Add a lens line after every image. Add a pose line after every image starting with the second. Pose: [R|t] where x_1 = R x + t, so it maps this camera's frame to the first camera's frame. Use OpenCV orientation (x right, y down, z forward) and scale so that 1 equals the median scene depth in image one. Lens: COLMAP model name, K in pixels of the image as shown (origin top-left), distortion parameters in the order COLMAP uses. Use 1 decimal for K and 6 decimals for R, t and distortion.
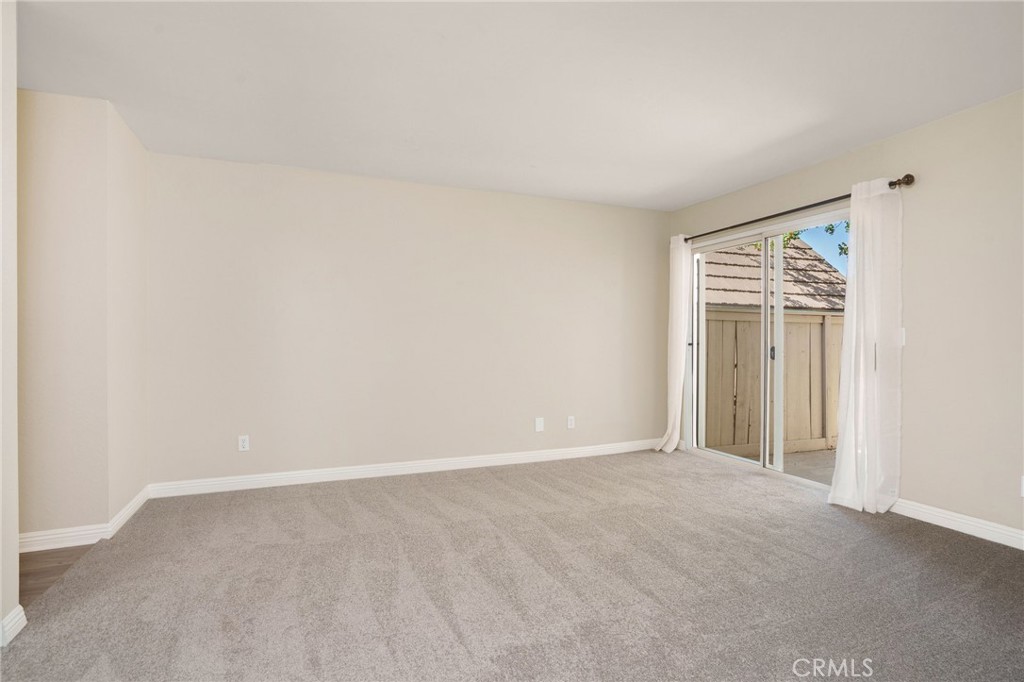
lens RADIAL K [[478.3, 0, 512.0], [0, 478.3, 341.0], [0, 0, 1]] dist [-0.028935, 0.000140]
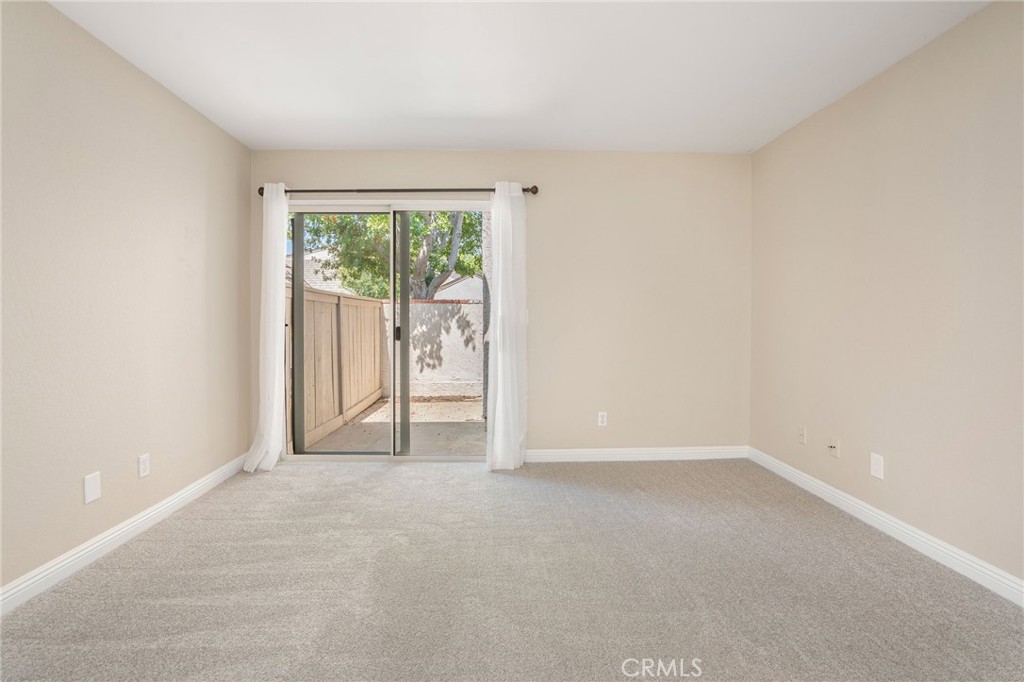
lens RADIAL K [[473.7, 0, 509.1], [0, 473.7, 317.8], [0, 0, 1]] dist [-0.002505, -0.000099]
pose [[0.393180, 0.005463, 0.919445, -0.275296], [0.002350, 0.999973, -0.006946, 0.001789], [-0.919459, 0.004892, 0.393156, 0.478421]]
